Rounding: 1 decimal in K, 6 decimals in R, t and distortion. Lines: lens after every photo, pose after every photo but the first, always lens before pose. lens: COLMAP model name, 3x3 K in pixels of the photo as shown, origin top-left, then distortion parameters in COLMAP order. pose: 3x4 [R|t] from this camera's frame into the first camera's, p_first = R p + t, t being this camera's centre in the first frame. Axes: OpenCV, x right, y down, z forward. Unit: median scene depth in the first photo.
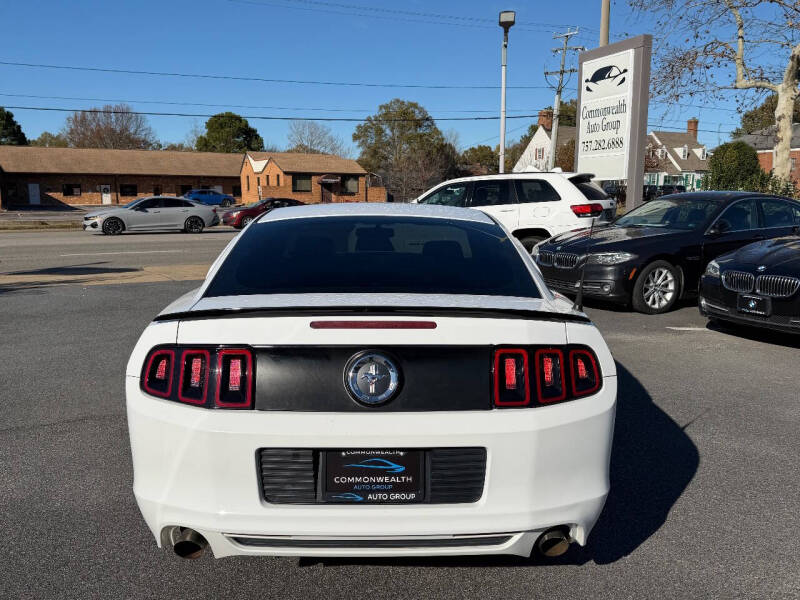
lens RADIAL K [[694.2, 0, 418.4], [0, 694.2, 311.6], [0, 0, 1]] dist [0.094693, -0.160010]
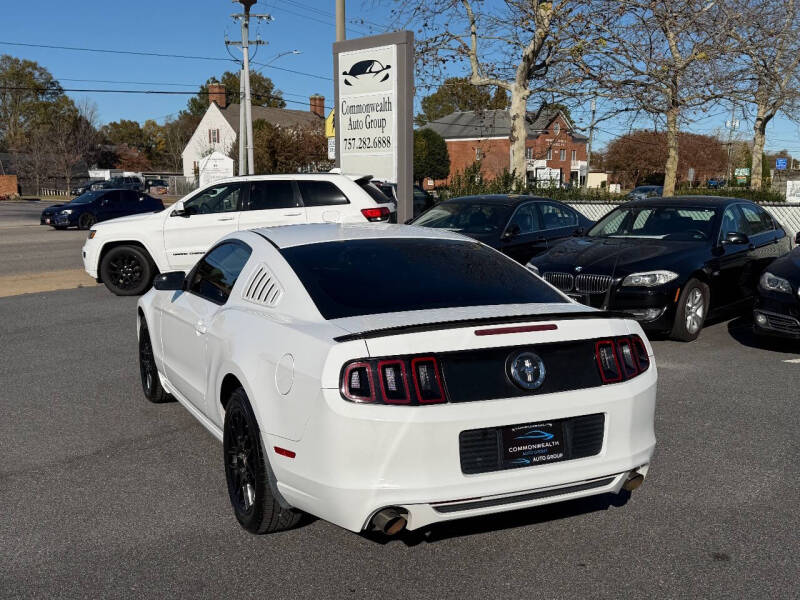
lens RADIAL K [[821.1, 0, 419.0], [0, 821.1, 329.7], [0, 0, 1]] dist [0.077342, 0.000000]
pose [[0.918874, -0.070284, 0.388242, -0.157122], [0.068203, 0.997488, 0.019157, -0.004315], [-0.388612, 0.008876, 0.921359, -0.064084]]
